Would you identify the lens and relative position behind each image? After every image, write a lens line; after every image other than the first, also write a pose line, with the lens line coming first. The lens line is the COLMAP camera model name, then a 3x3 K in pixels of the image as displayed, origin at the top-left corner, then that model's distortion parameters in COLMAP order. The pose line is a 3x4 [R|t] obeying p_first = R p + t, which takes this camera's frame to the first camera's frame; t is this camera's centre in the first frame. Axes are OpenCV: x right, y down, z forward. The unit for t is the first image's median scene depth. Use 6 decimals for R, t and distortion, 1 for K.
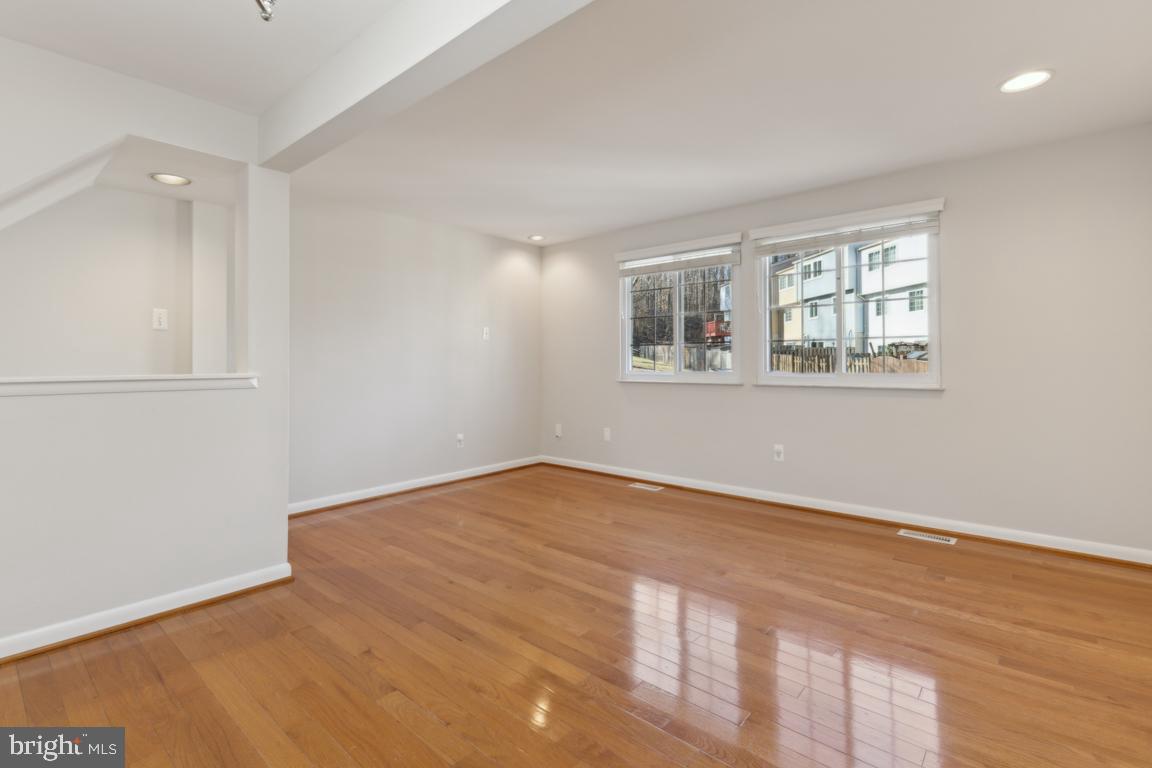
lens RADIAL K [[538.1, 0, 574.9], [0, 538.1, 360.6], [0, 0, 1]] dist [0.001945, 0.000230]
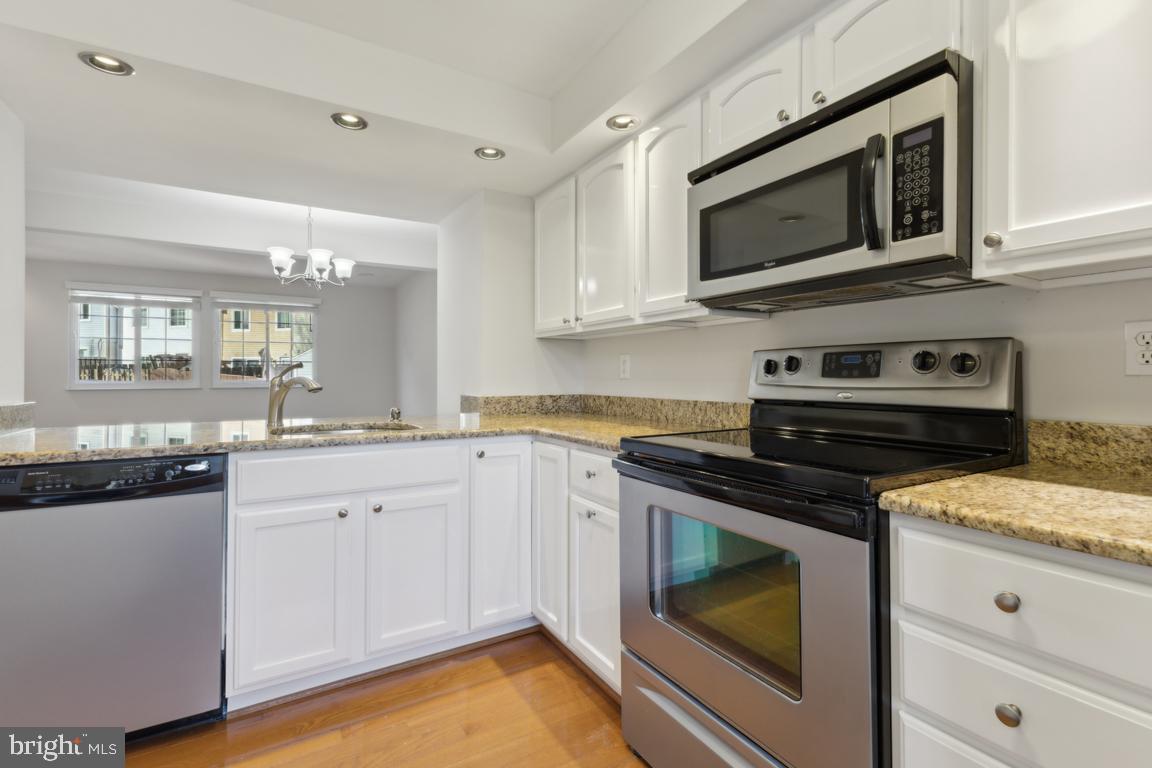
lens RADIAL K [[524.5, 0, 573.5], [0, 524.5, 373.6], [0, 0, 1]] dist [0.003781, 0.000475]
pose [[0.300435, 0.004812, 0.953790, -0.845417], [-0.009028, 0.999957, -0.002201, -0.004524], [-0.953760, -0.007949, 0.300465, -0.497939]]
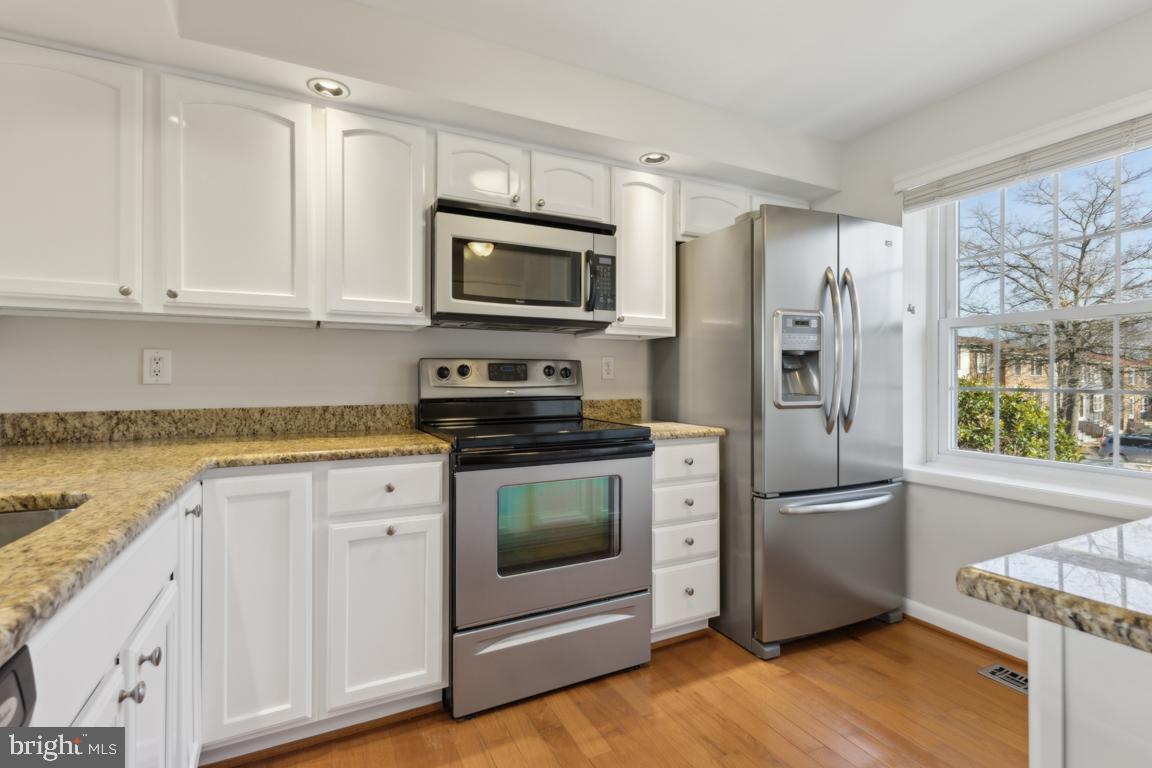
lens RADIAL K [[529.8, 0, 572.7], [0, 529.8, 377.1], [0, 0, 1]] dist [0.001857, -0.000026]
pose [[-0.929681, 0.004863, 0.368334, -0.707060], [-0.000309, 0.999902, -0.013980, -0.000004], [-0.368366, -0.013110, -0.929588, -0.069933]]
